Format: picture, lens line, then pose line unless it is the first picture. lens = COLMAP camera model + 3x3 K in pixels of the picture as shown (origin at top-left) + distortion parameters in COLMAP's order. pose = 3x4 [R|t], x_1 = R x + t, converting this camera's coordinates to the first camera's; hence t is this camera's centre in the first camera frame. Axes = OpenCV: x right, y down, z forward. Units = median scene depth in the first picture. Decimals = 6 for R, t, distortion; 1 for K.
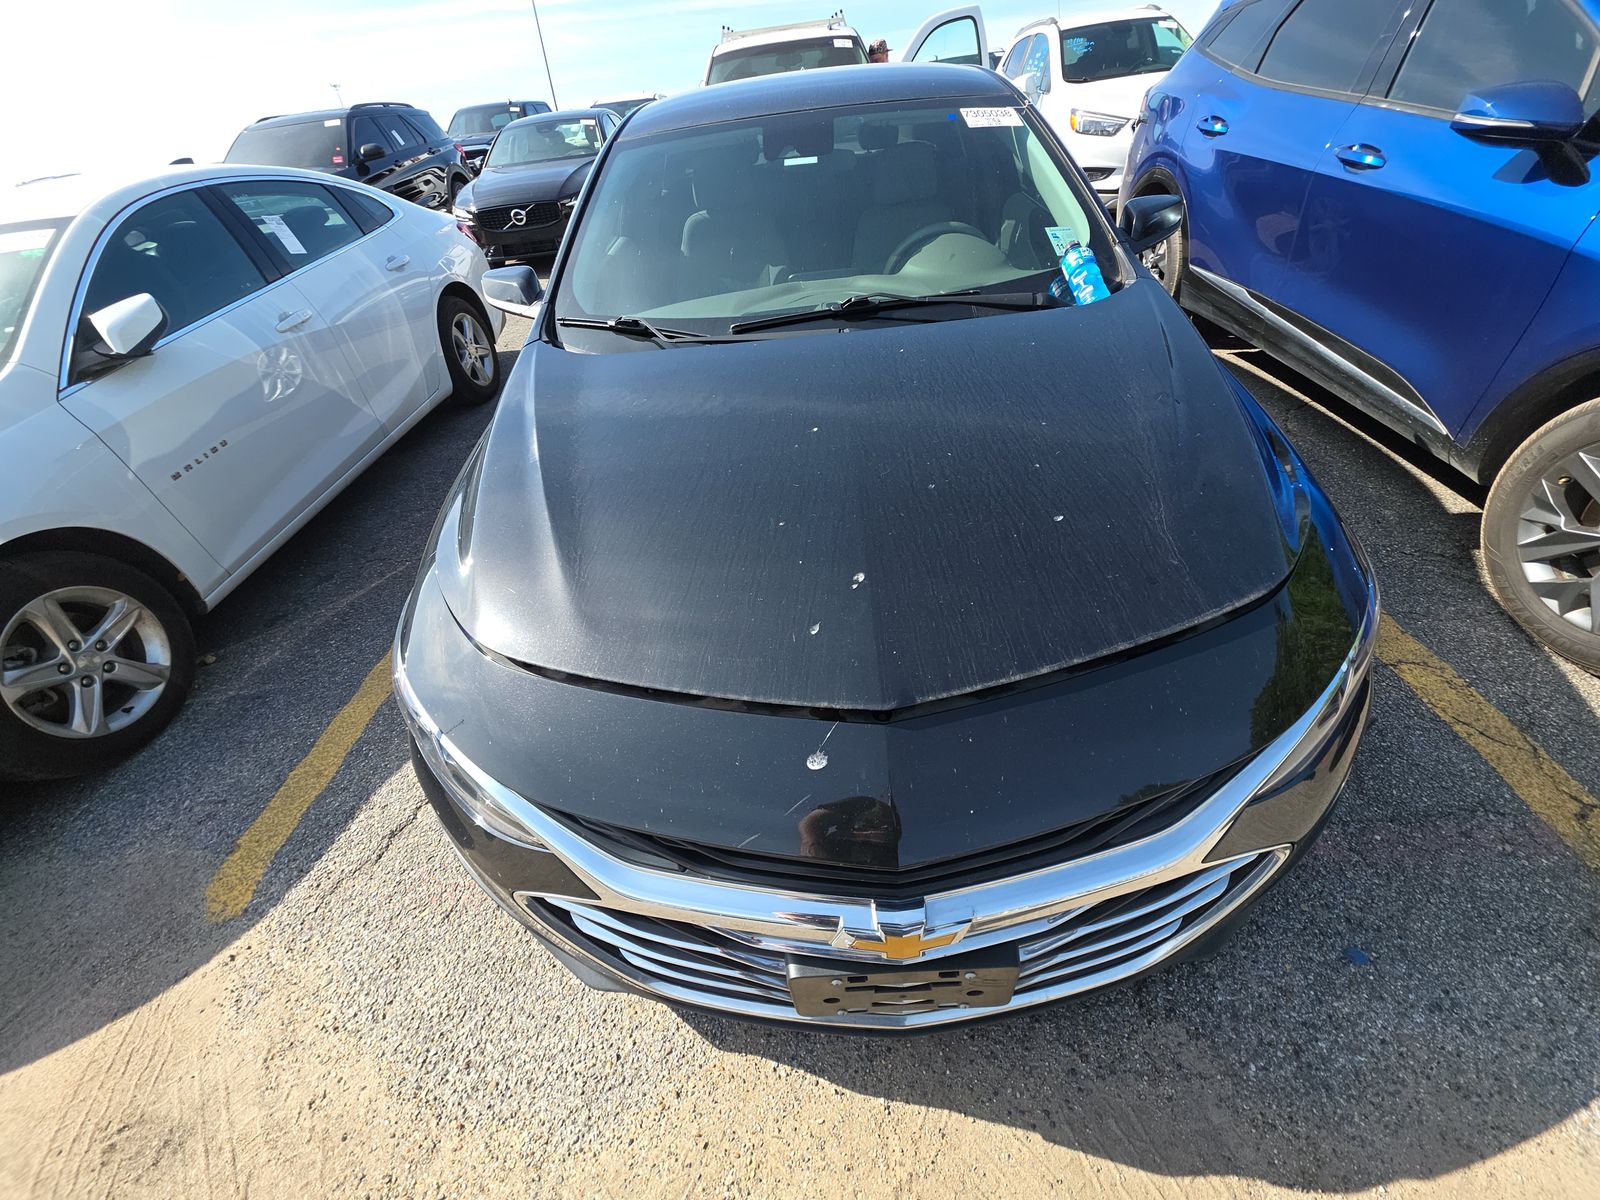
lens RADIAL K [[634.4, 0, 801.1], [0, 634.4, 589.0], [0, 0, 1]] dist [0.011344, -0.007605]
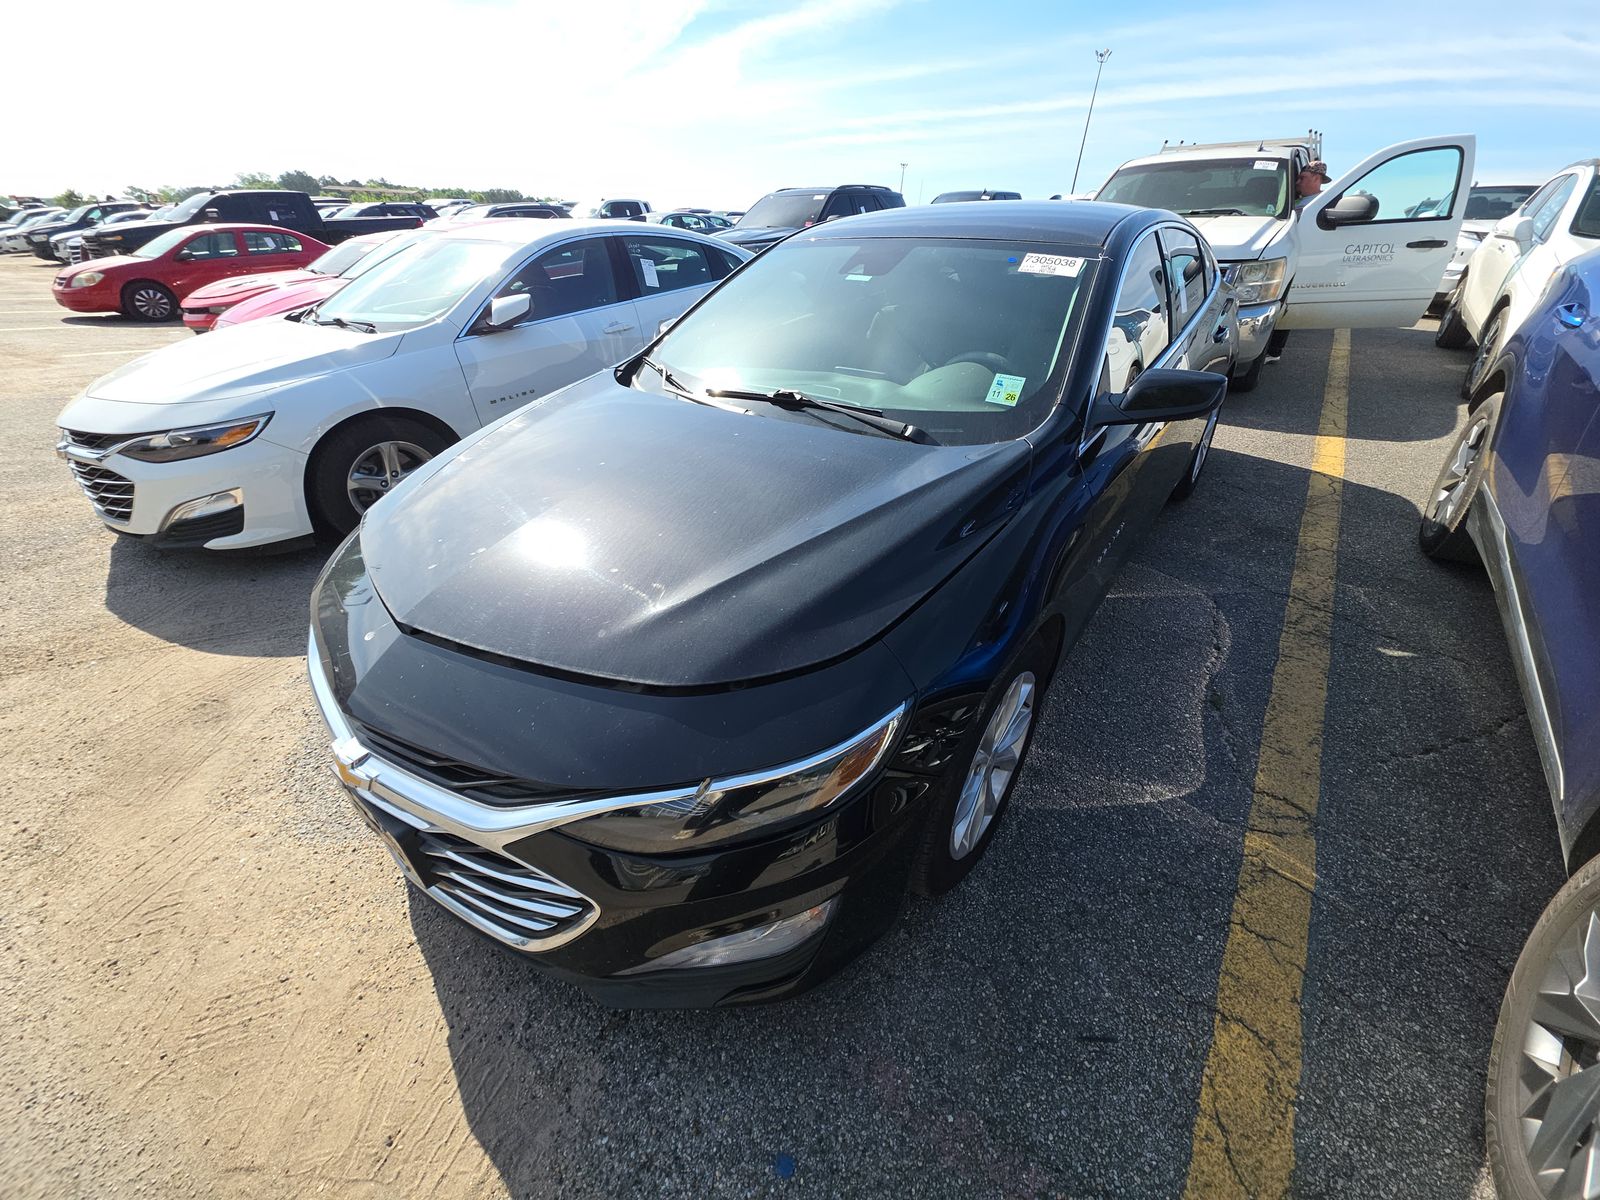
lens RADIAL K [[634.4, 0, 801.4], [0, 634.4, 585.6], [0, 0, 1]] dist [0.011344, -0.007605]
pose [[0.790275, 0.377208, -0.482886, 1.001125], [-0.421506, 0.906639, 0.018401, -0.199089], [0.444744, 0.188997, 0.875490, 0.055107]]
